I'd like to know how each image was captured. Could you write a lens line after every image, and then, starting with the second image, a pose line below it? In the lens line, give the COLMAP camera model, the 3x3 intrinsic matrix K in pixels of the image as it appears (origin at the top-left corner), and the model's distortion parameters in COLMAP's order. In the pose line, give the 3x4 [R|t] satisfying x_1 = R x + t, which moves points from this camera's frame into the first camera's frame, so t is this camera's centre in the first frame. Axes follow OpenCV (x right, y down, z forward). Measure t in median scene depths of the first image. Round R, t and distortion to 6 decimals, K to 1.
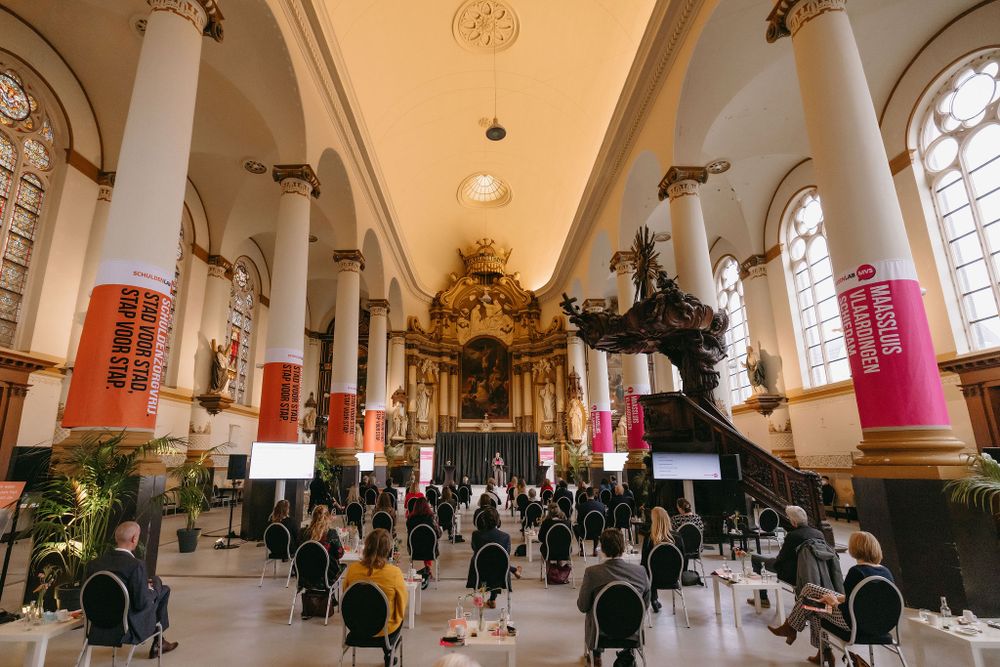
lens RADIAL K [[481.4, 0, 478.4], [0, 481.4, 346.6], [0, 0, 1]] dist [-0.024554, 0.005588]
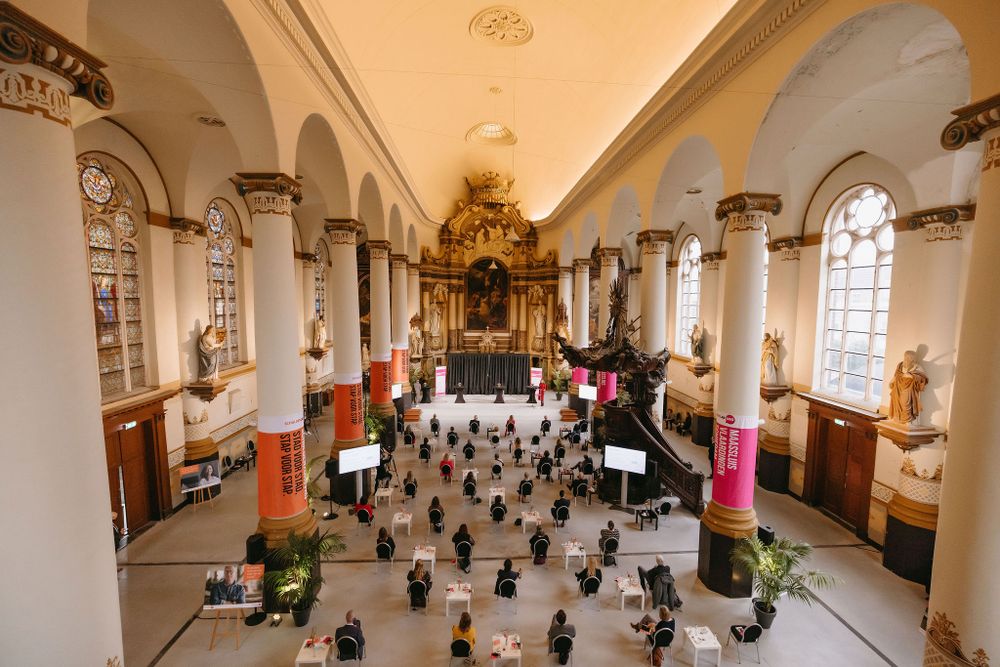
lens RADIAL K [[454.6, 0, 509.3], [0, 454.6, 332.5], [0, 0, 1]] dist [-0.024801, 0.000650]
pose [[0.996627, 0.011781, 0.081218, -0.034969], [-0.036028, 0.951985, 0.304018, -0.301781], [-0.073737, -0.305919, 0.949198, -0.125644]]
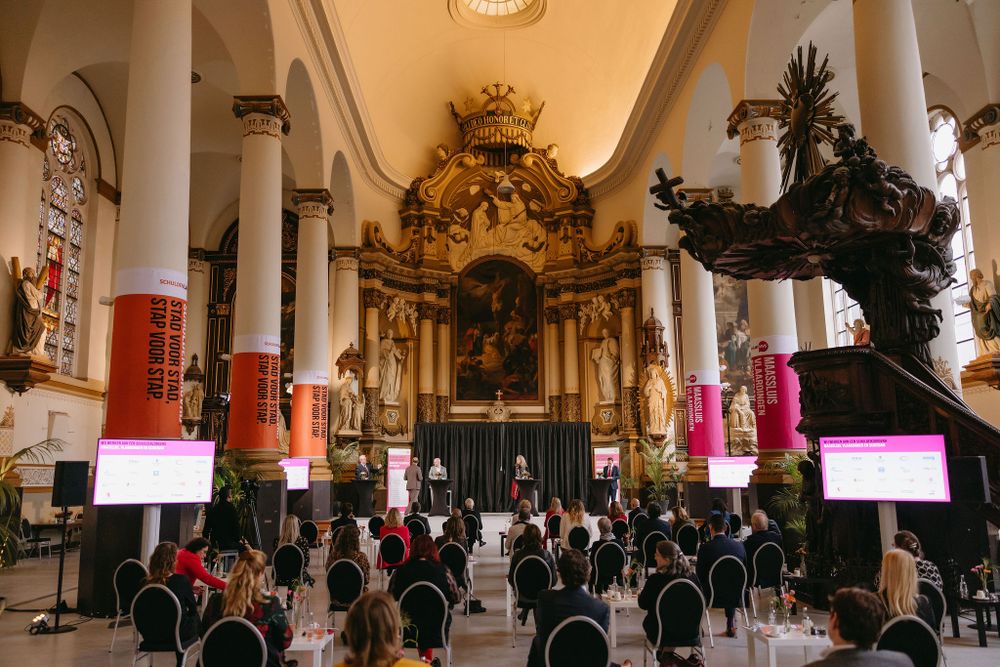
lens RADIAL K [[819.1, 0, 489.4], [0, 819.1, 323.0], [0, 0, 1]] dist [0.030405, 0.004806]
pose [[0.999822, -0.002028, 0.018743, -0.022134], [0.001045, 0.998630, 0.052313, 0.009907], [-0.018823, -0.052285, 0.998455, 0.029172]]
